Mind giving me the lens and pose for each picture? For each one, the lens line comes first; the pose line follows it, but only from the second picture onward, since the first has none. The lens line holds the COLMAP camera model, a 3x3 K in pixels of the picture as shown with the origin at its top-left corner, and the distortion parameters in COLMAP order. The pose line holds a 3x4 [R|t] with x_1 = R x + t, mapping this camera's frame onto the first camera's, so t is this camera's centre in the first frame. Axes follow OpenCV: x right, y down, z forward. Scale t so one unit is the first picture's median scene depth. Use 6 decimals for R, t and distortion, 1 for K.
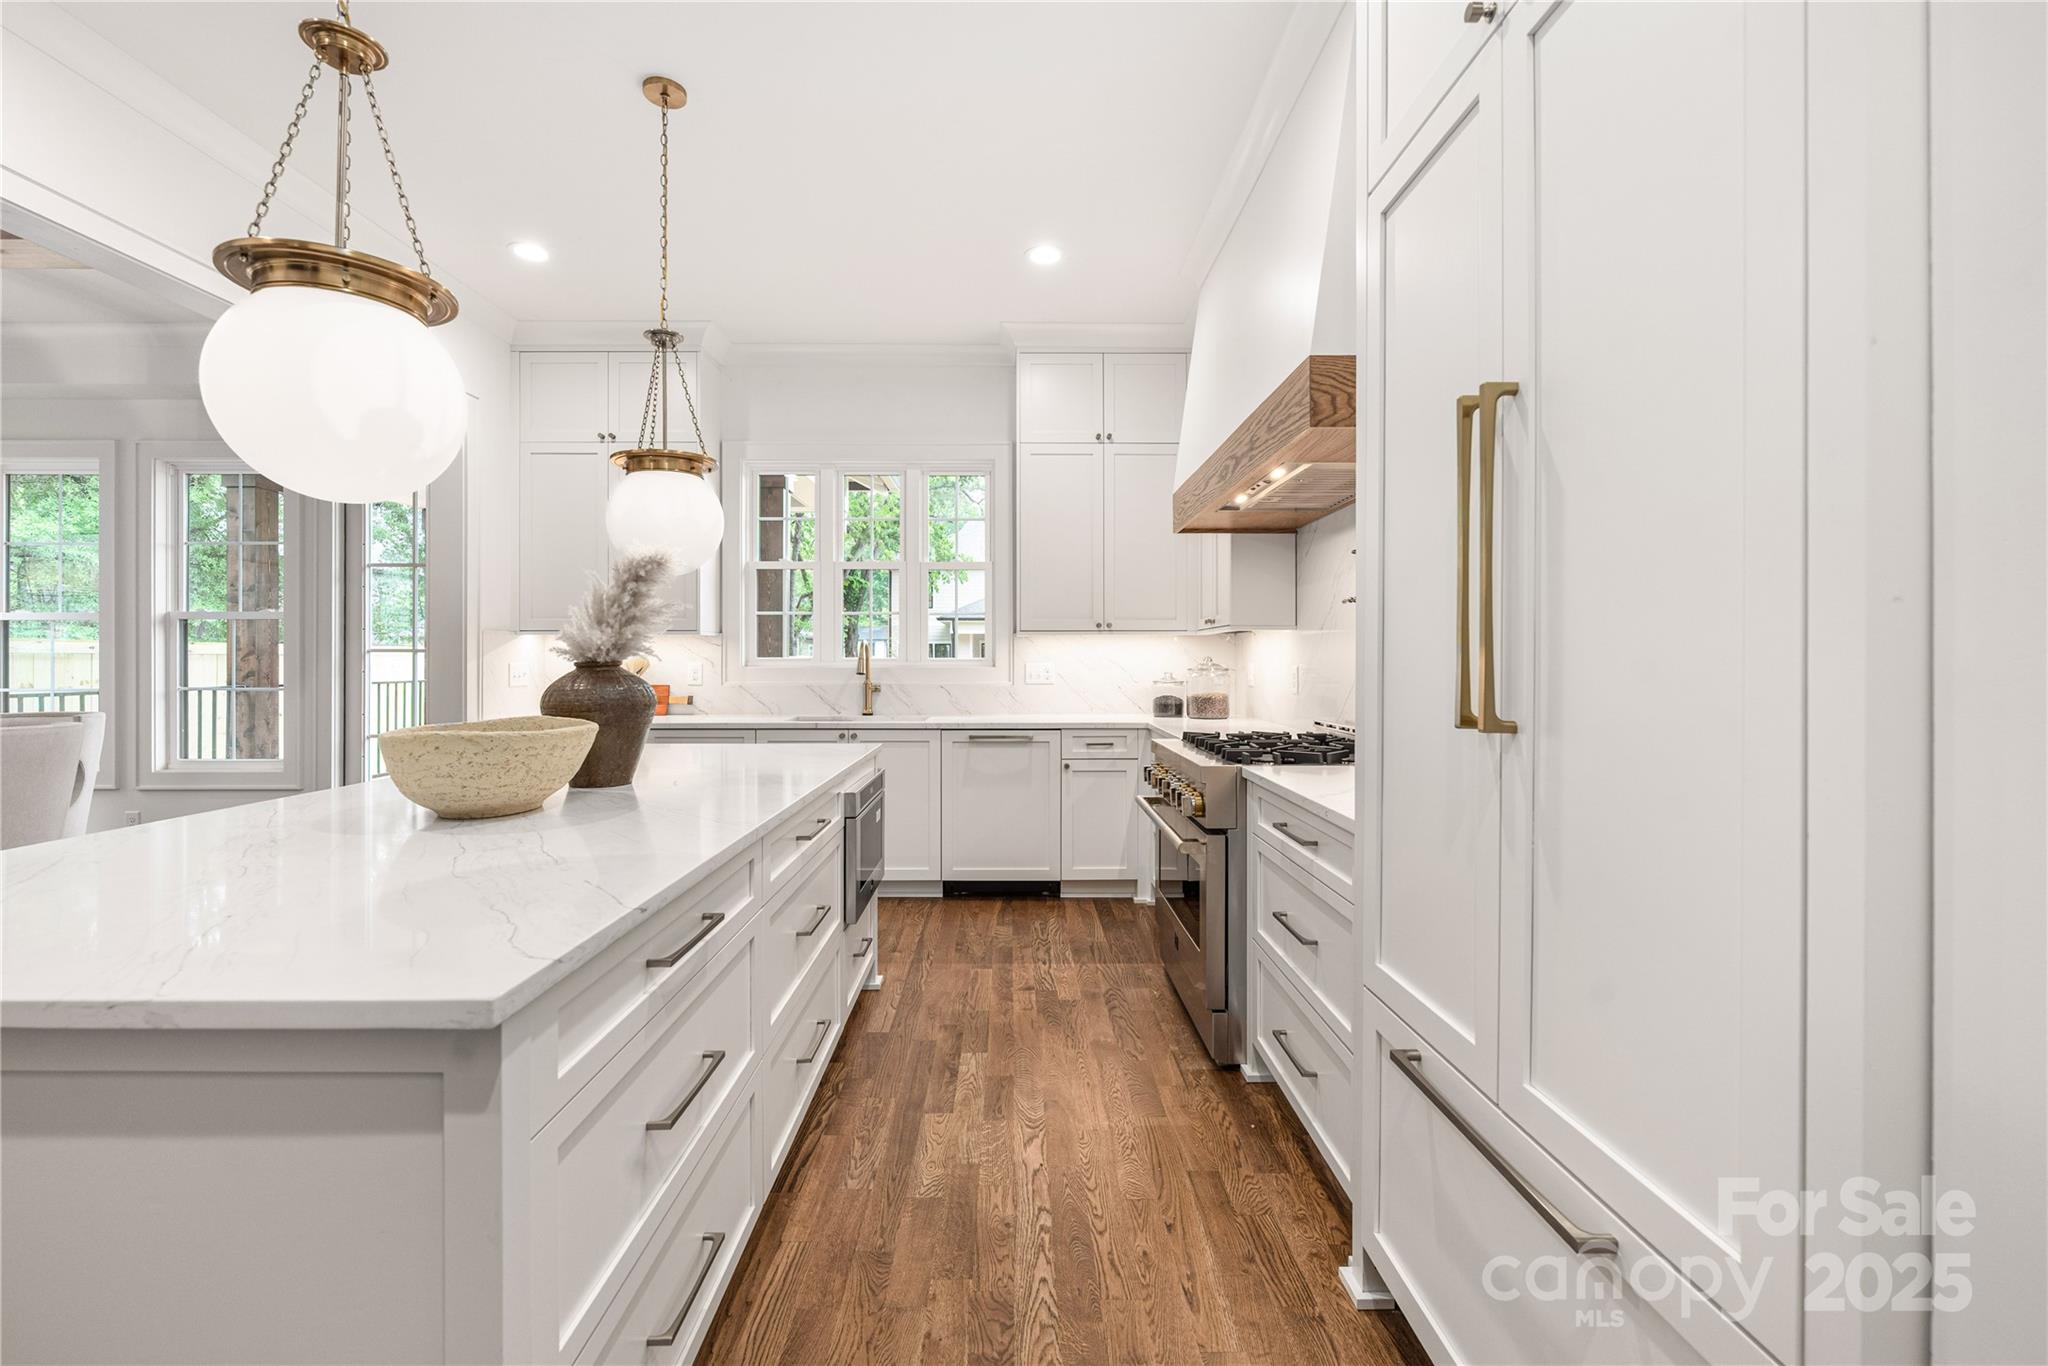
lens RADIAL K [[872.8, 0, 1020.6], [0, 872.8, 665.6], [0, 0, 1]] dist [-0.010044, -0.000128]
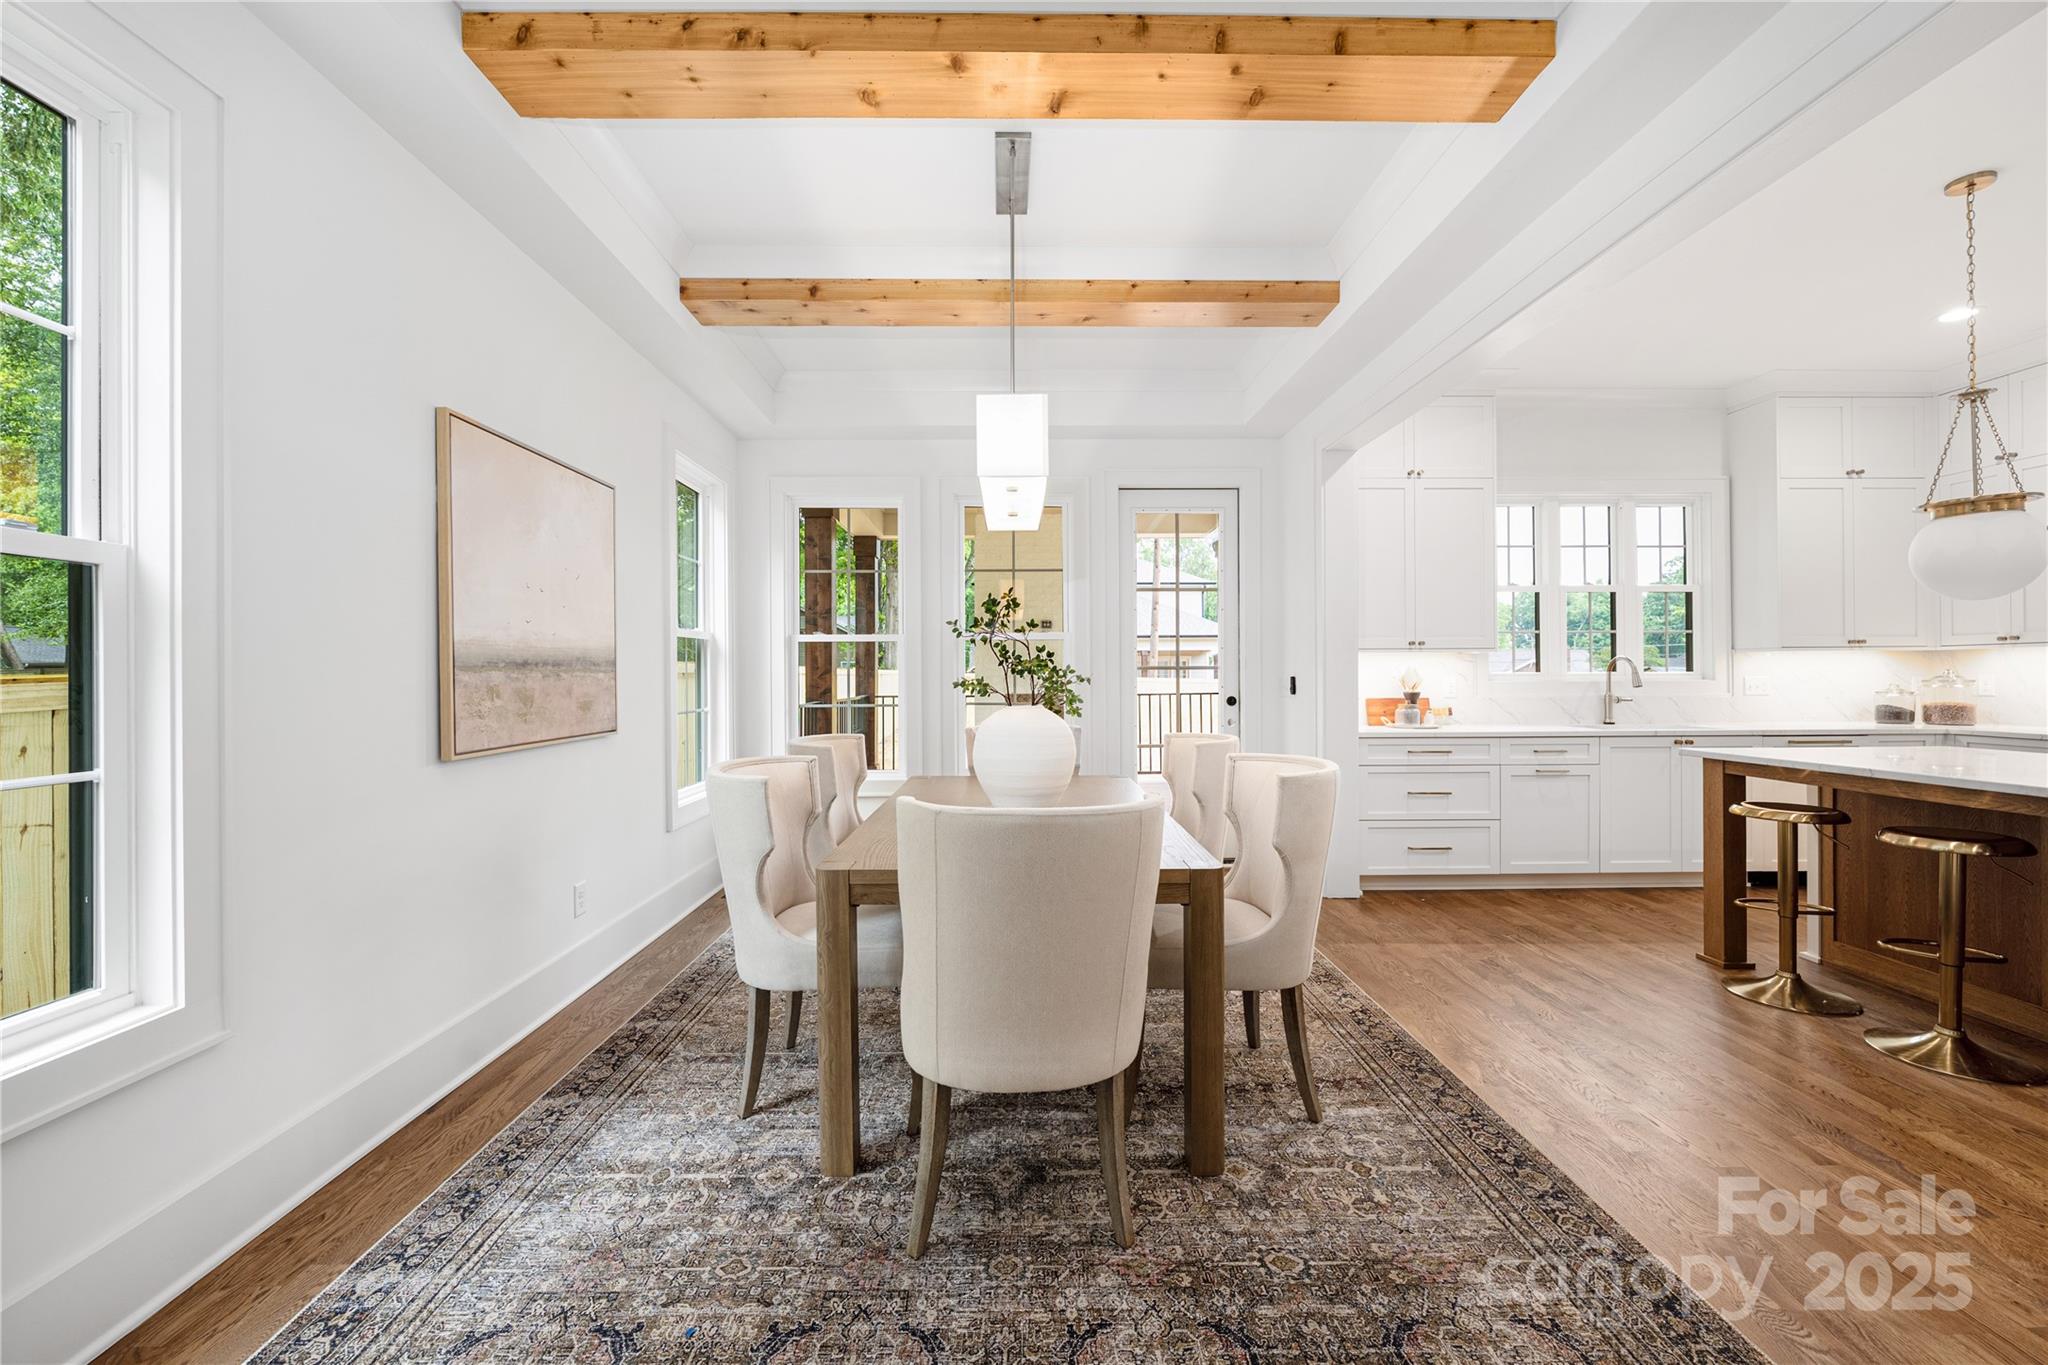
lens RADIAL K [[837.7, 0, 1009.6], [0, 837.7, 671.8], [0, 0, 1]] dist [-0.001634, -0.000165]
pose [[0.999983, -0.005284, -0.002428, -0.981200], [0.005263, 0.999948, -0.008763, -0.004273], [0.002474, 0.008750, 0.999959, -0.069958]]
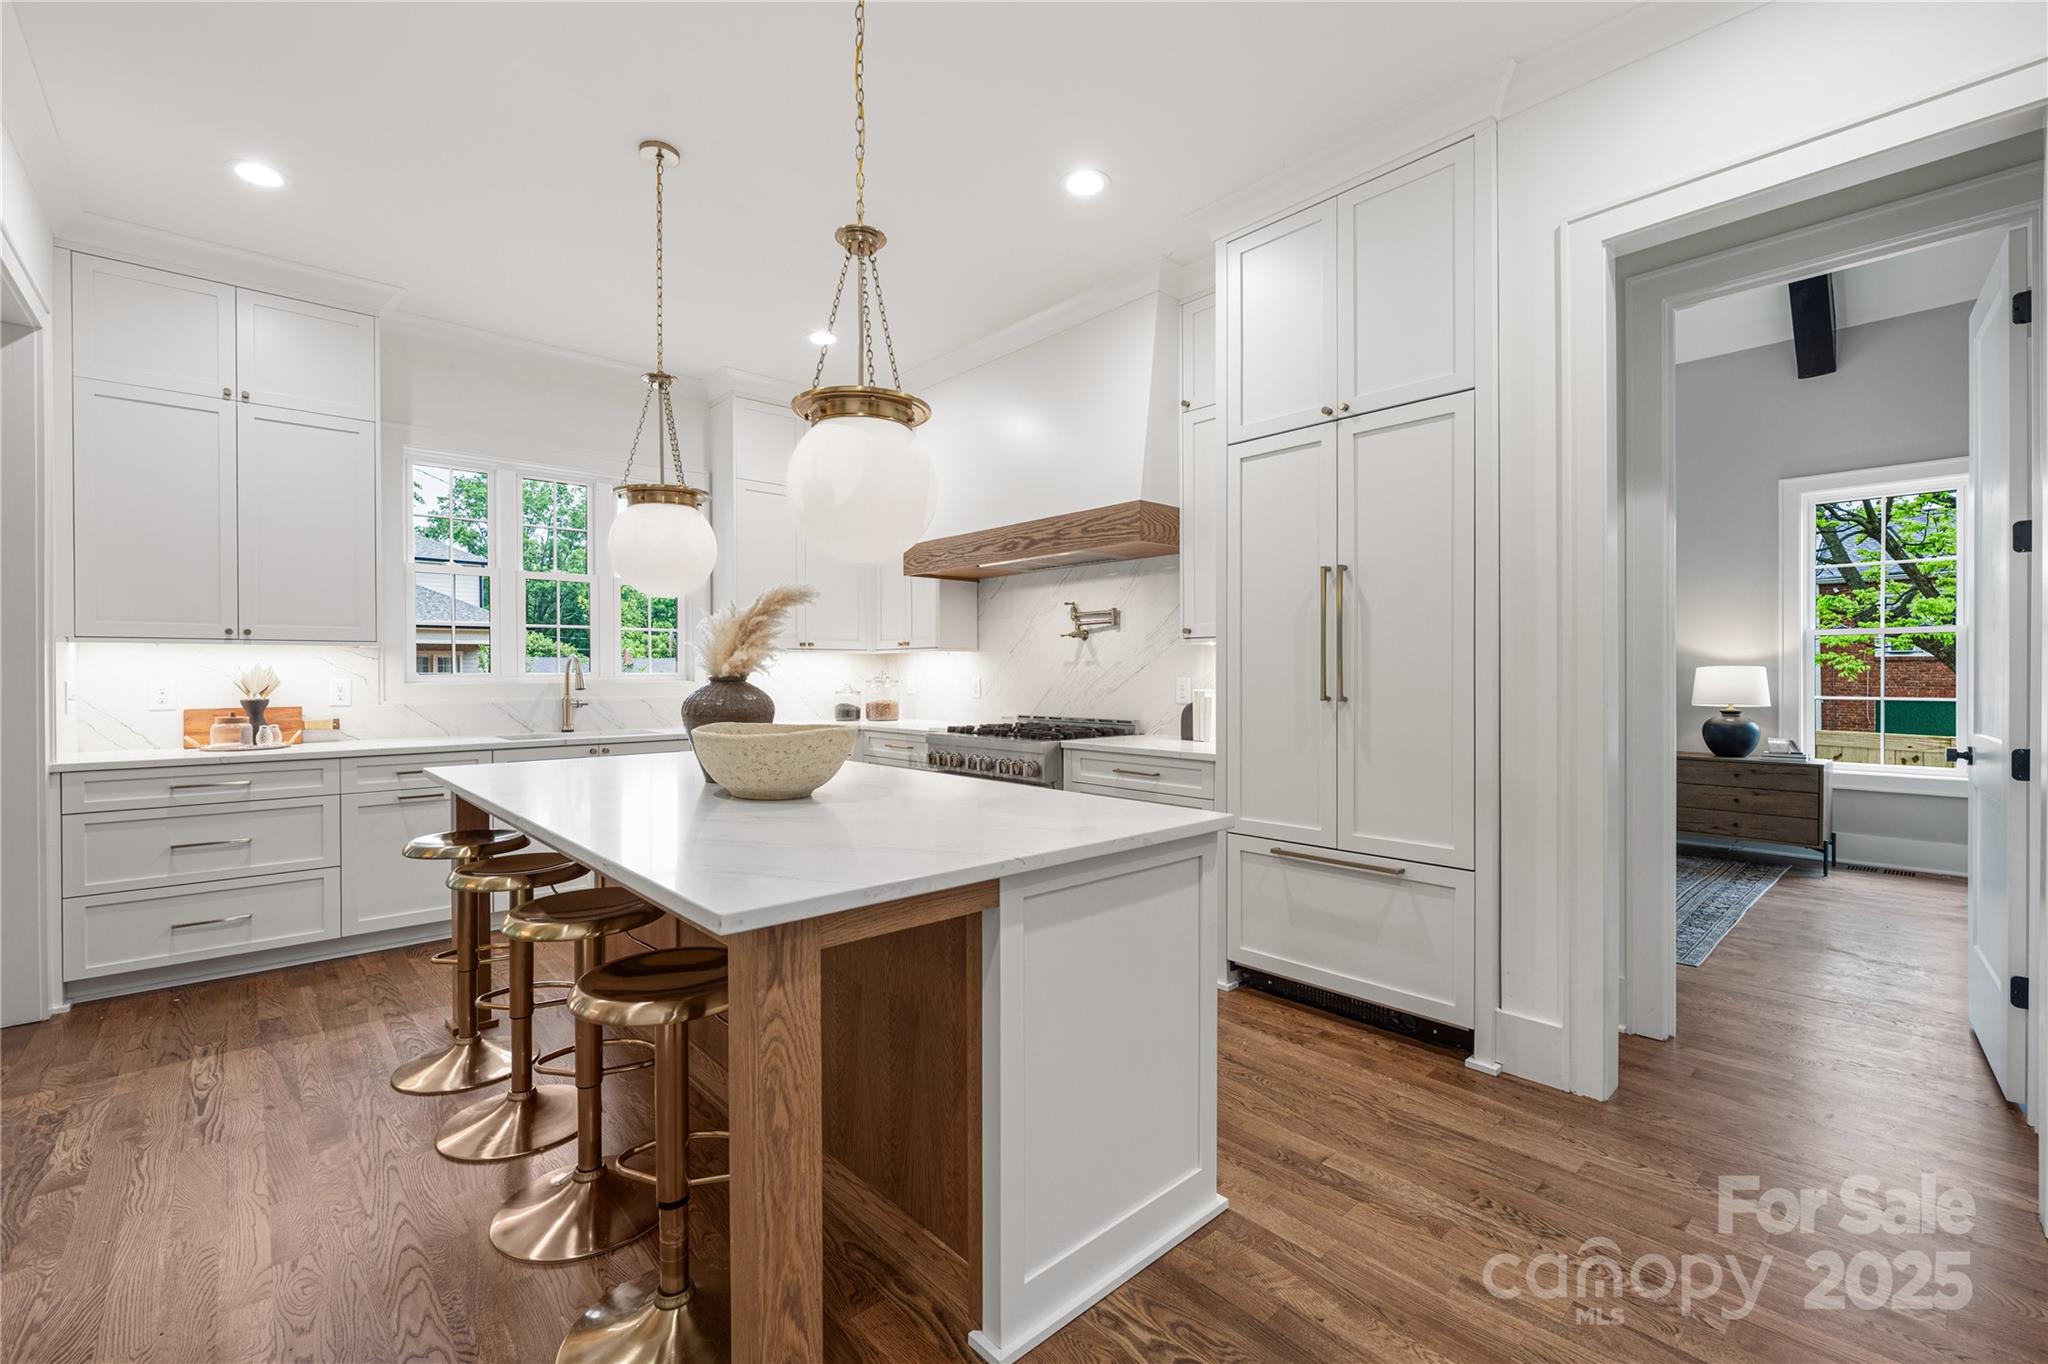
lens RADIAL K [[872.8, 0, 1037.4], [0, 872.8, 681.2], [0, 0, 1]] dist [-0.010044, -0.000128]
pose [[0.738297, -0.009221, 0.674413, -0.464685], [0.007899, 0.999956, 0.005025, -0.000318], [-0.674430, 0.001618, 0.738337, -0.073378]]
